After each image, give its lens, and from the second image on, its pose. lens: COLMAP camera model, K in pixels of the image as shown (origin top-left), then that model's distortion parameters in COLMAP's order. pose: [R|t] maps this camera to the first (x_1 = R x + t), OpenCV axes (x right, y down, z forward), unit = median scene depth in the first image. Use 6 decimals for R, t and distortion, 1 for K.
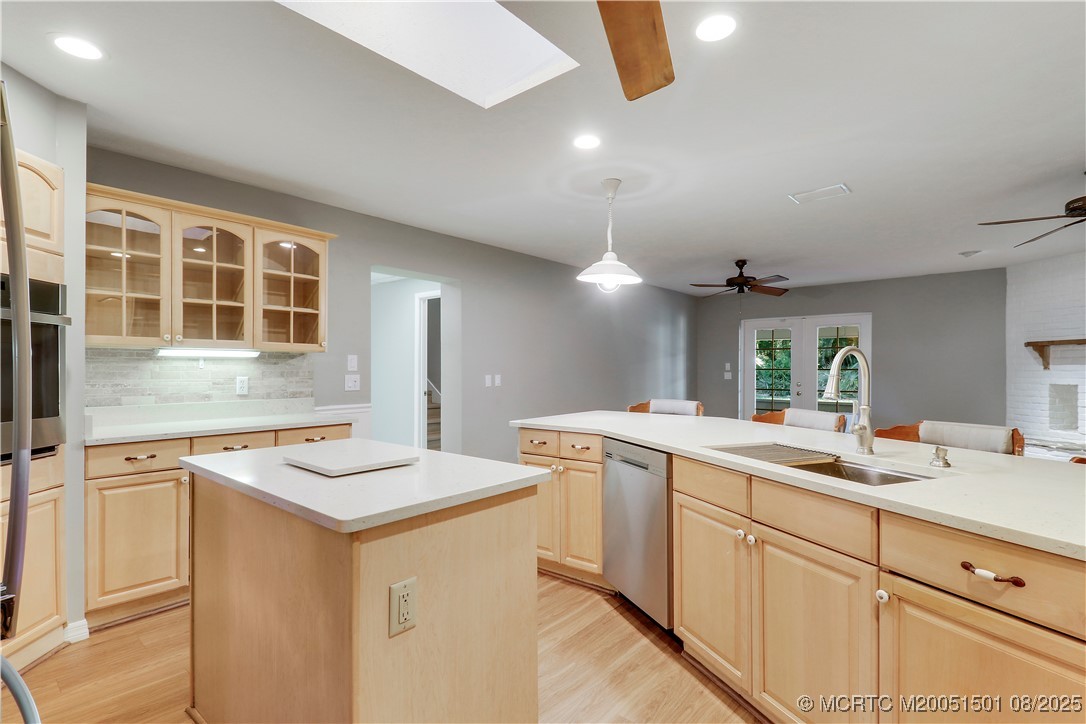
lens RADIAL K [[517.1, 0, 516.5], [0, 517.1, 365.2], [0, 0, 1]] dist [-0.001229, -0.000622]
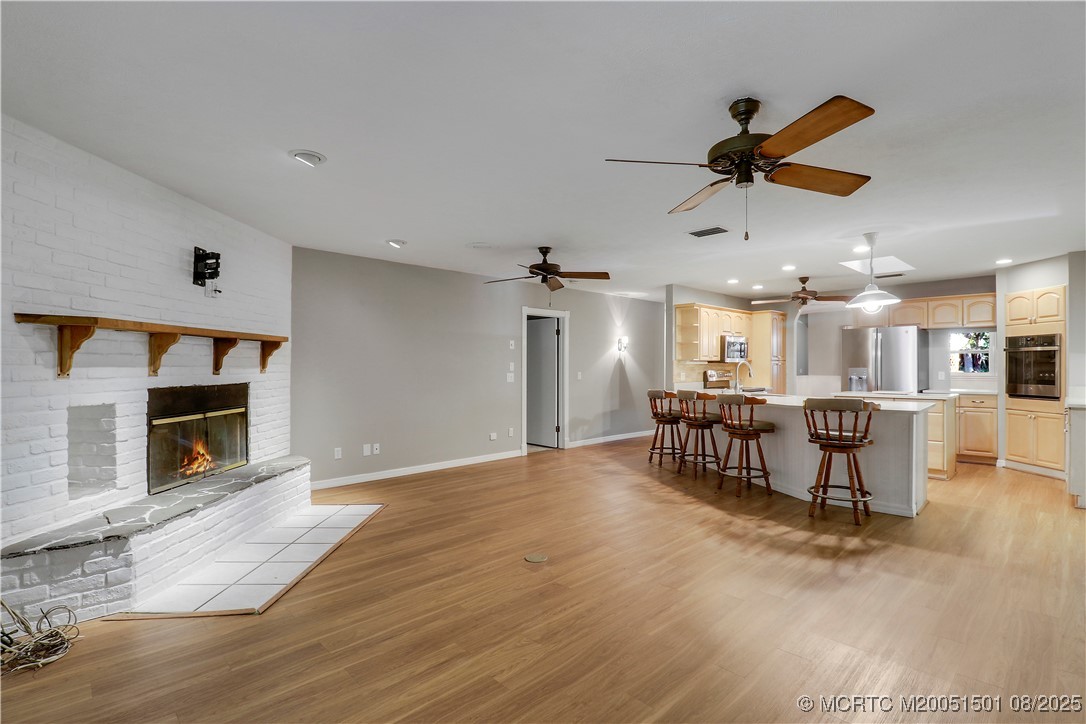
lens RADIAL K [[551.9, 0, 545.8], [0, 551.9, 373.6], [0, 0, 1]] dist [-0.000320, -0.016380]
pose [[-0.999565, 0.004102, 0.029202, 0.929040], [0.004330, 0.999961, 0.007758, 0.005758], [-0.029169, 0.007881, -0.999543, 2.254838]]
